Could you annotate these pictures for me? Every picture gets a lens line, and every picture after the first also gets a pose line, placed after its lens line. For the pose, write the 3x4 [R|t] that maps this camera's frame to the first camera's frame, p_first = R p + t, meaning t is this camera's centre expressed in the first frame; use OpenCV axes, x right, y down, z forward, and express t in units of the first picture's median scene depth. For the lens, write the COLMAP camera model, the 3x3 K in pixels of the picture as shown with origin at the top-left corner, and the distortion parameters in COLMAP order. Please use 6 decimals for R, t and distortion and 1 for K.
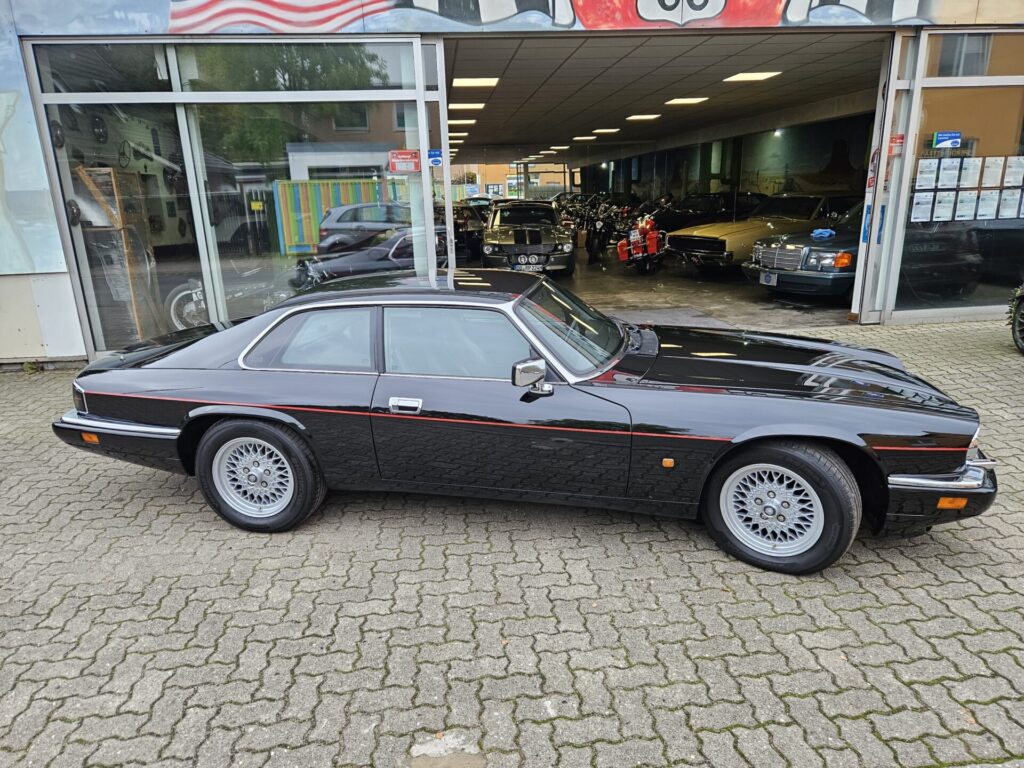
lens RADIAL K [[685.8, 0, 508.3], [0, 685.8, 382.2], [0, 0, 1]] dist [0.042805, -0.029512]
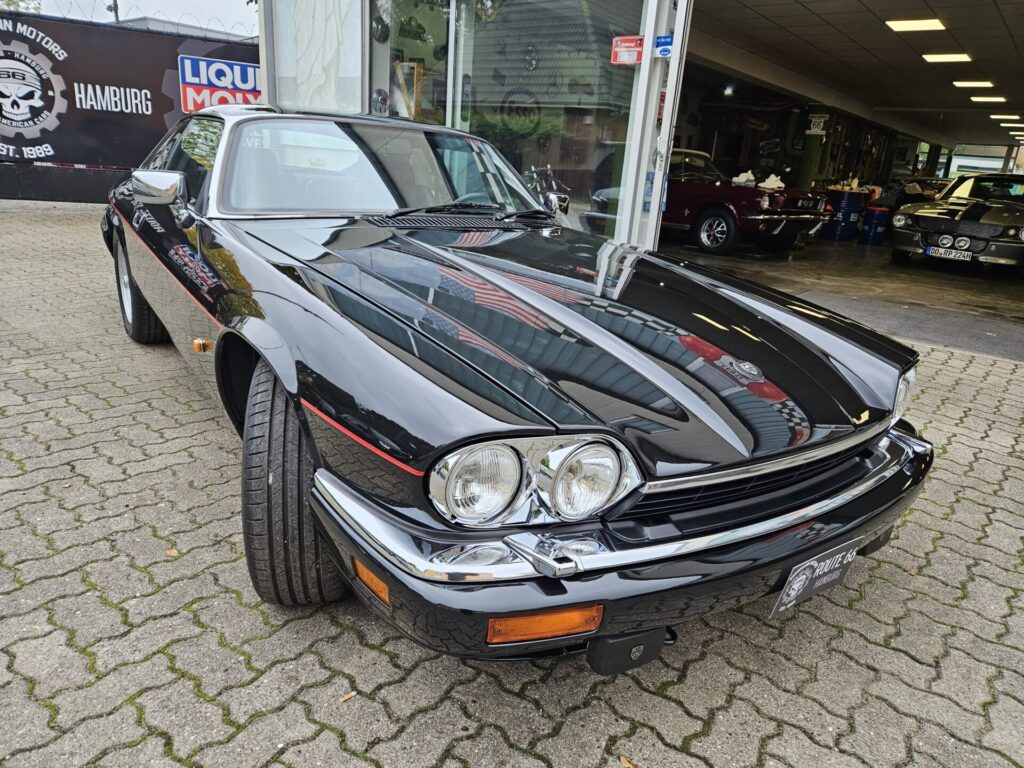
lens RADIAL K [[685.8, 0, 508.3], [0, 685.8, 382.2], [0, 0, 1]] dist [0.042805, -0.029512]
pose [[0.708326, 0.297017, -0.640356, 0.301083], [-0.278836, 0.951123, 0.132728, -0.008303], [0.648479, 0.084539, 0.756523, 0.232623]]
